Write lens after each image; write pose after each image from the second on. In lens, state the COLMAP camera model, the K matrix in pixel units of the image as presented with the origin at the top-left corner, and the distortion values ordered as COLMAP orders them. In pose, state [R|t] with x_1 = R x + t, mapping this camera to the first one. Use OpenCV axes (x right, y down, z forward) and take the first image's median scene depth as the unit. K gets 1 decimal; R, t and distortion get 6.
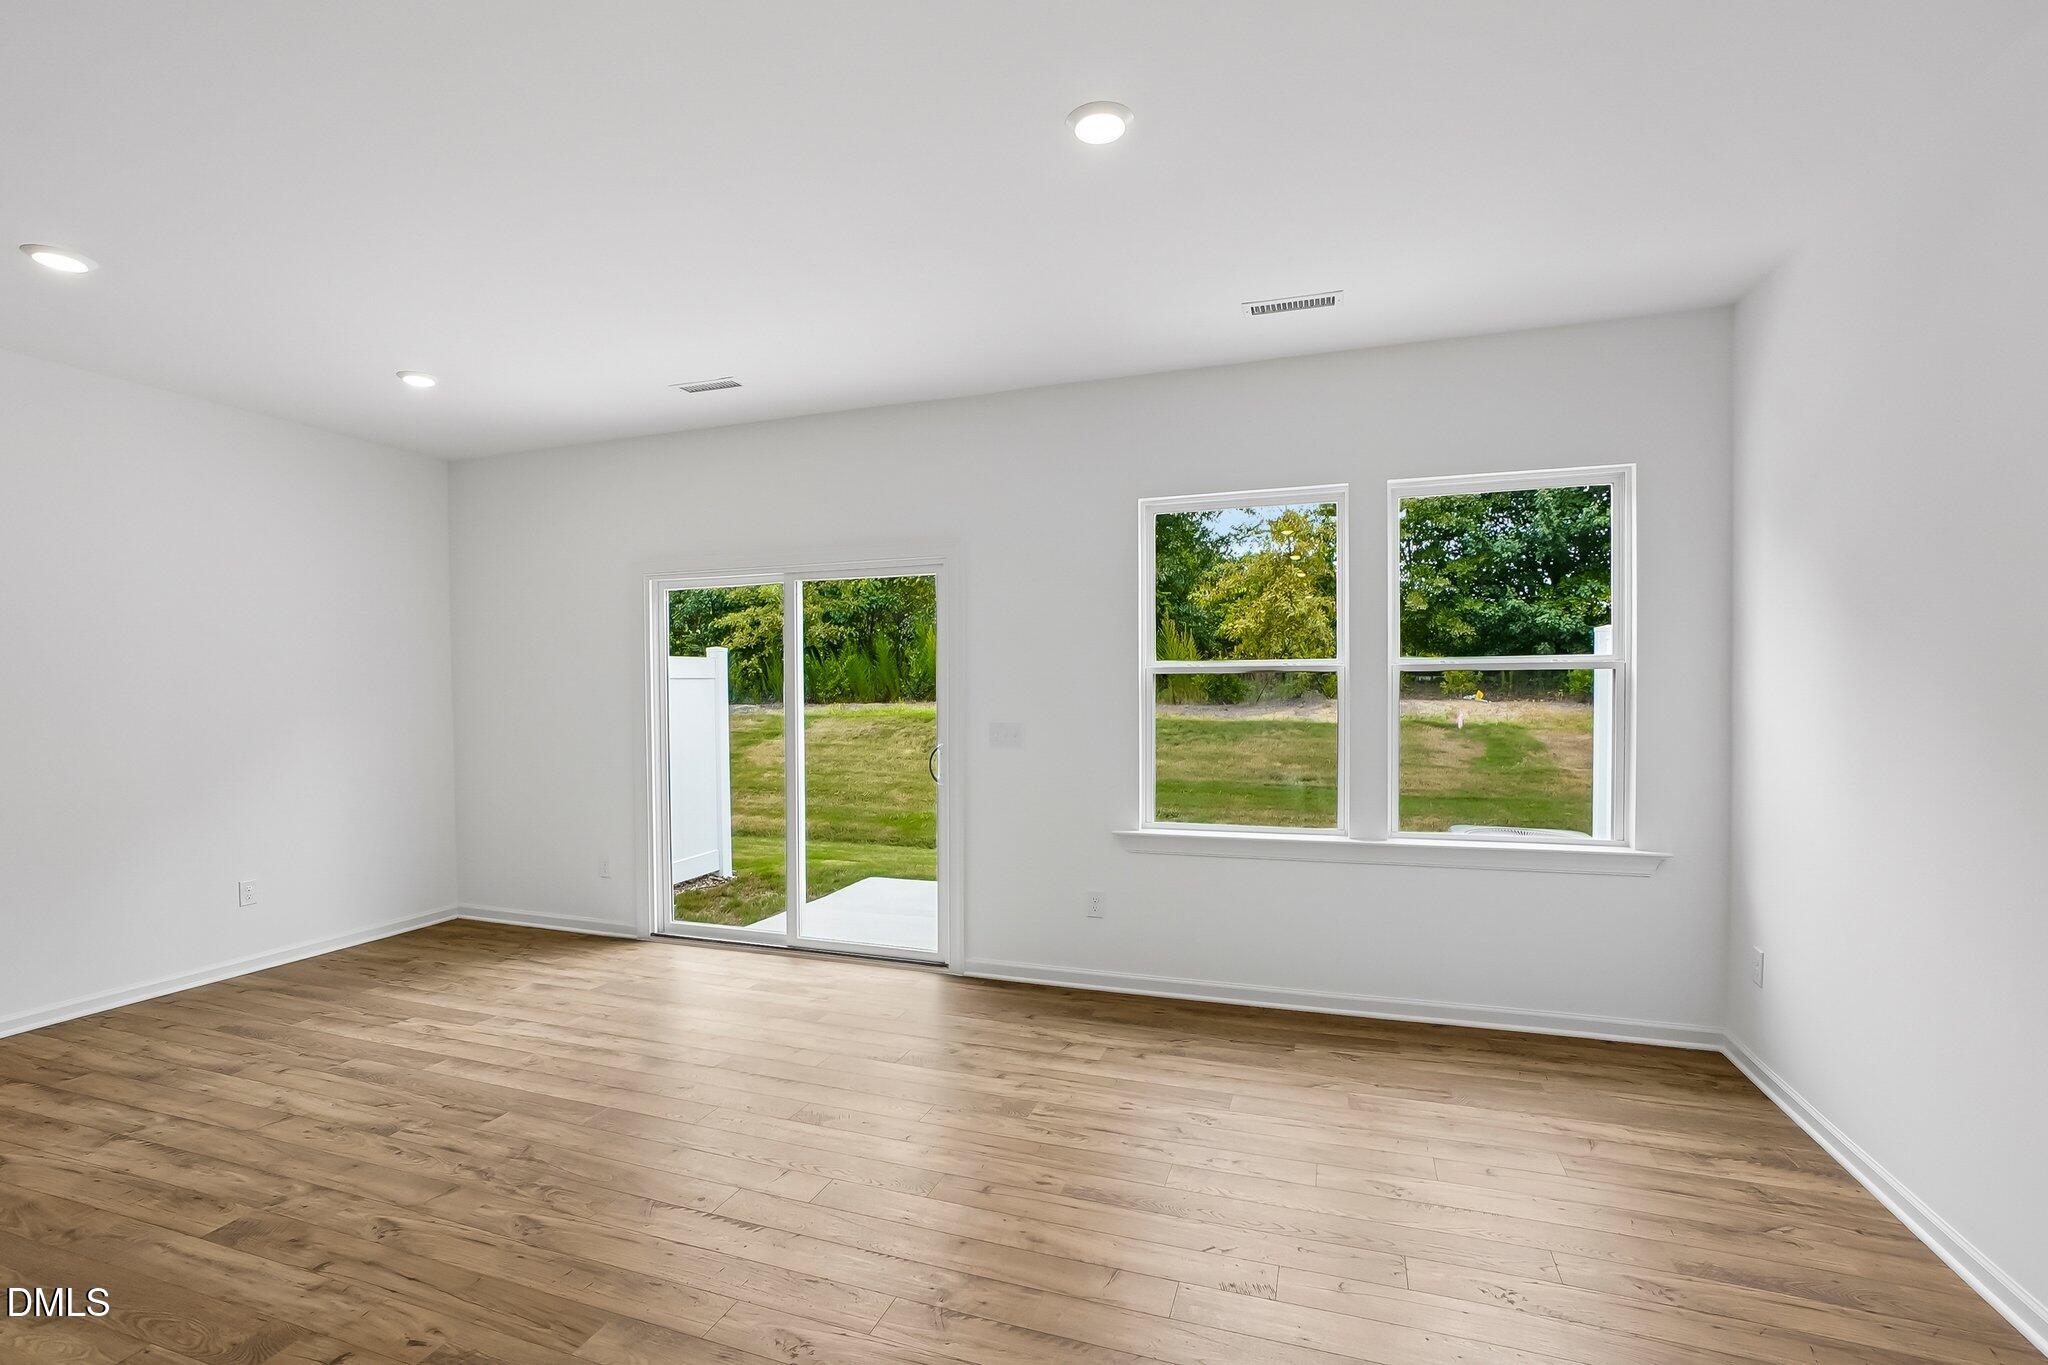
lens RADIAL K [[929.3, 0, 1001.3], [0, 929.3, 704.4], [0, 0, 1]] dist [-0.043884, 0.024348]
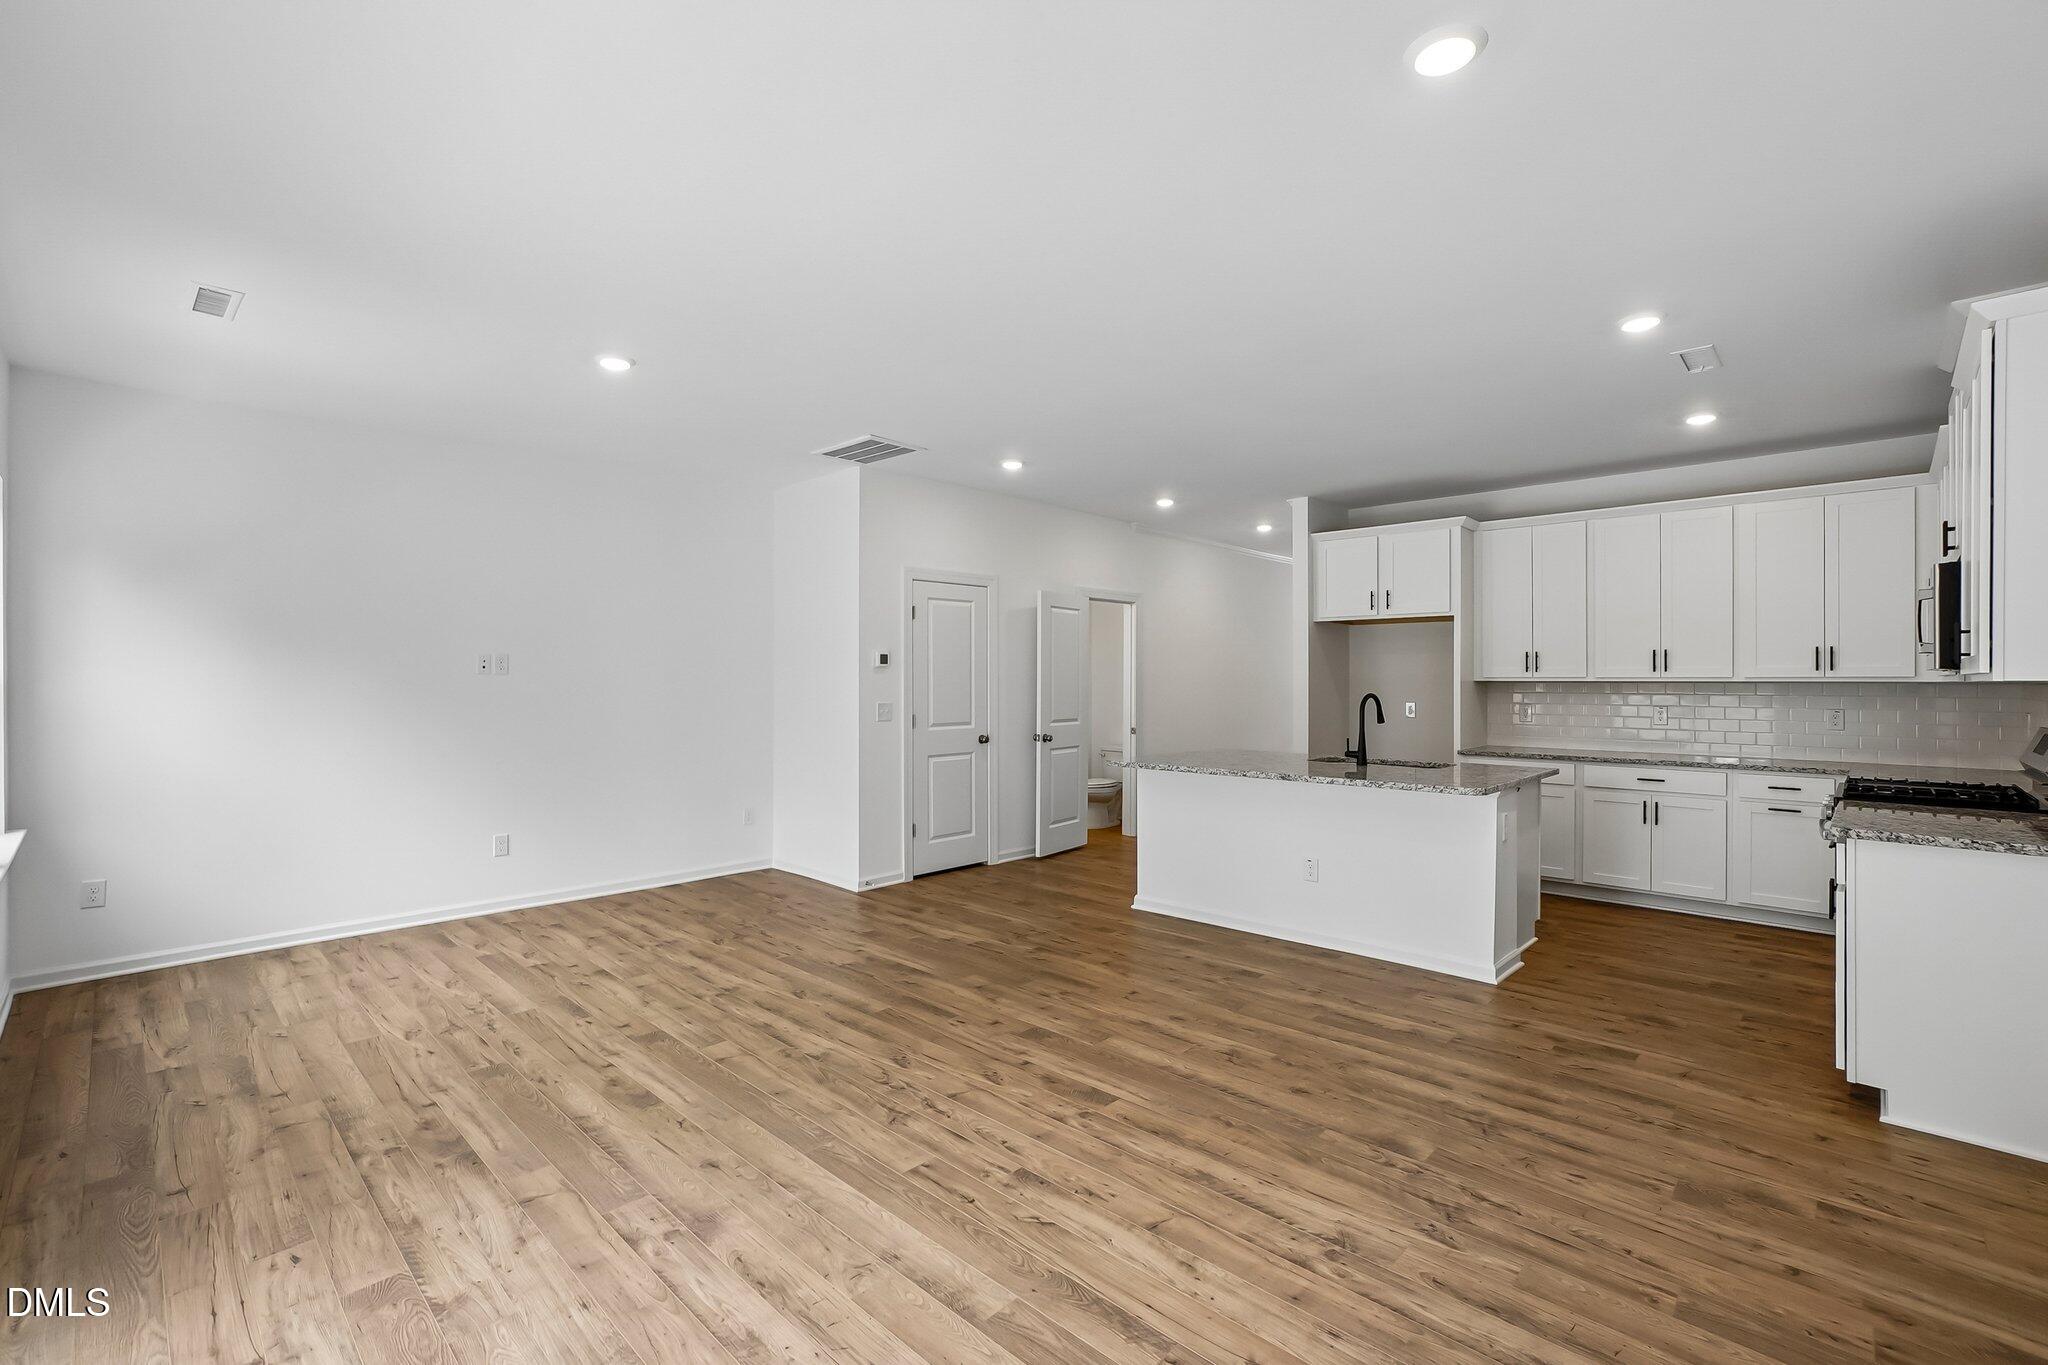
lens RADIAL K [[894.9, 0, 1030.1], [0, 894.9, 708.5], [0, 0, 1]] dist [-0.045786, 0.019526]
pose [[-0.919767, -0.004020, 0.392443, -0.678112], [0.015659, 0.998775, 0.046931, -0.016188], [-0.392152, 0.049311, -0.918578, 1.181874]]
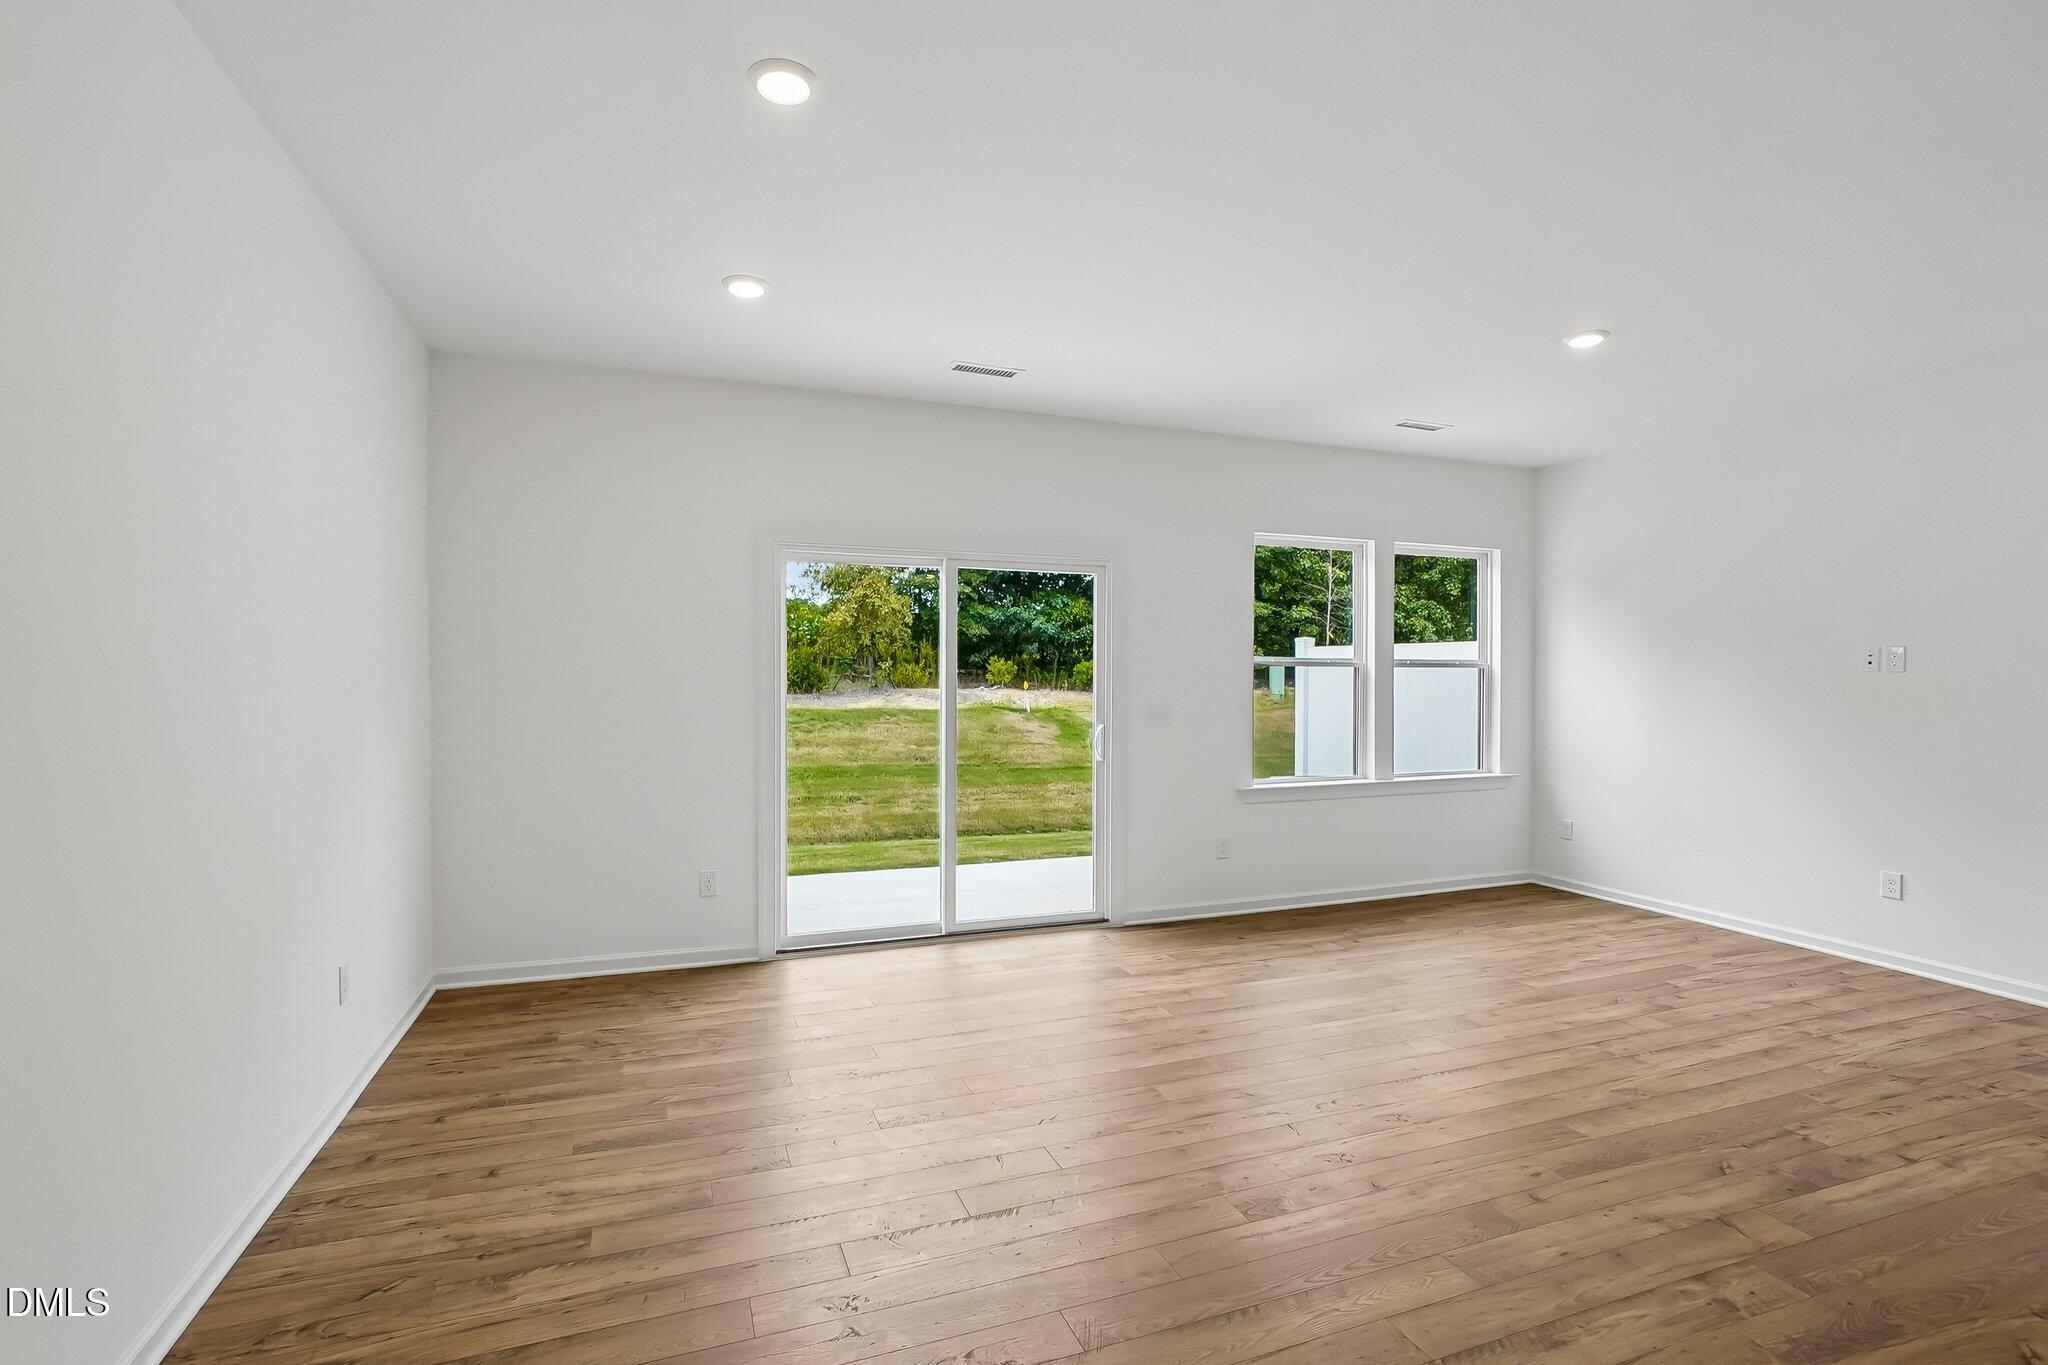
lens RADIAL K [[943.4, 0, 993.5], [0, 943.4, 687.5], [0, 0, 1]] dist [-0.042032, 0.021486]
pose [[0.764298, 0.002857, 0.644856, -0.946099], [0.001962, 0.999975, -0.006756, 0.005167], [-0.644860, 0.006429, 0.764274, 0.217993]]
